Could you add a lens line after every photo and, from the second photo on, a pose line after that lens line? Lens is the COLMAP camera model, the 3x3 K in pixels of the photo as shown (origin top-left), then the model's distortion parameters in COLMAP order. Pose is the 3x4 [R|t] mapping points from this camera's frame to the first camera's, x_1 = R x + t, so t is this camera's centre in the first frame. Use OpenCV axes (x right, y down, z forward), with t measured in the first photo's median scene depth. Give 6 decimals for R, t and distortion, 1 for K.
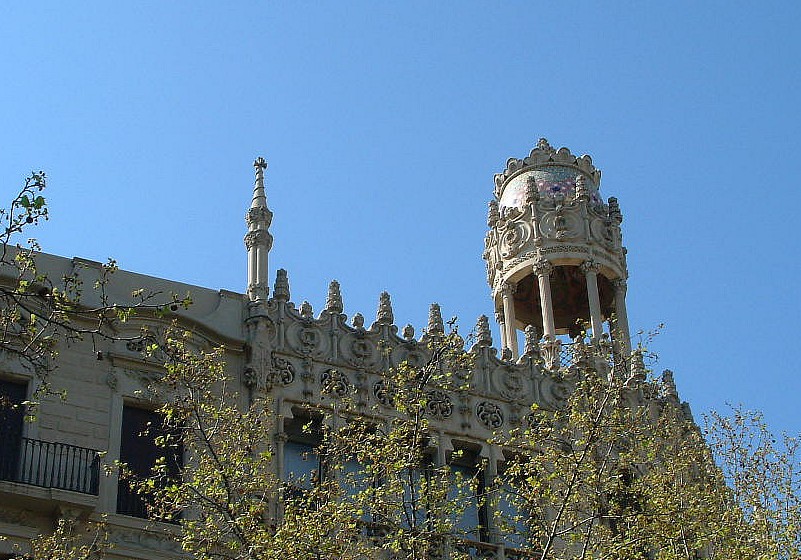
lens RADIAL K [[1796.4, 0, 400.2], [0, 1796.4, 280.0], [0, 0, 1]] dist [0.010235, 0.000000]
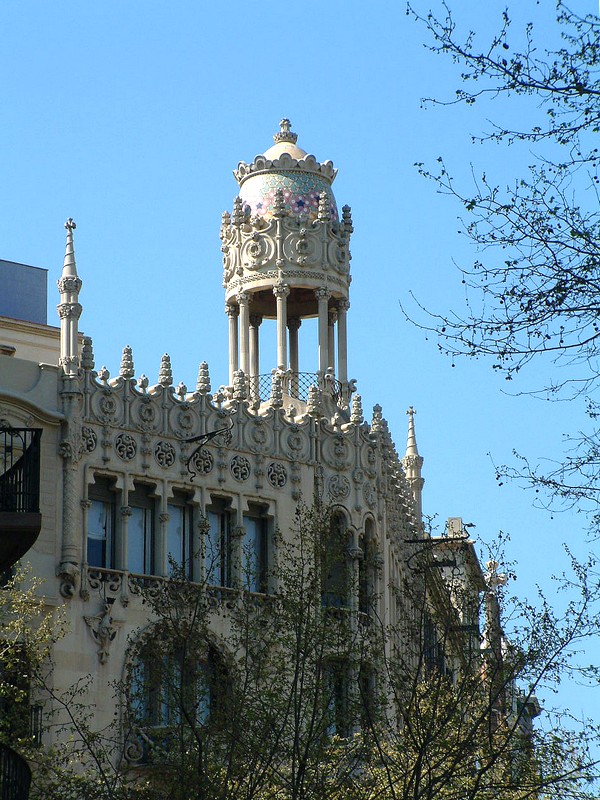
lens RADIAL K [[3356.5, 0, 299.9], [0, 3356.5, 400.0], [0, 0, 1]] dist [0.899859, 0.000000]
pose [[0.963808, 0.092065, 0.250196, -0.420745], [-0.178211, 0.920477, 0.347796, -0.665087], [-0.198279, -0.379796, 0.903571, -0.894514]]
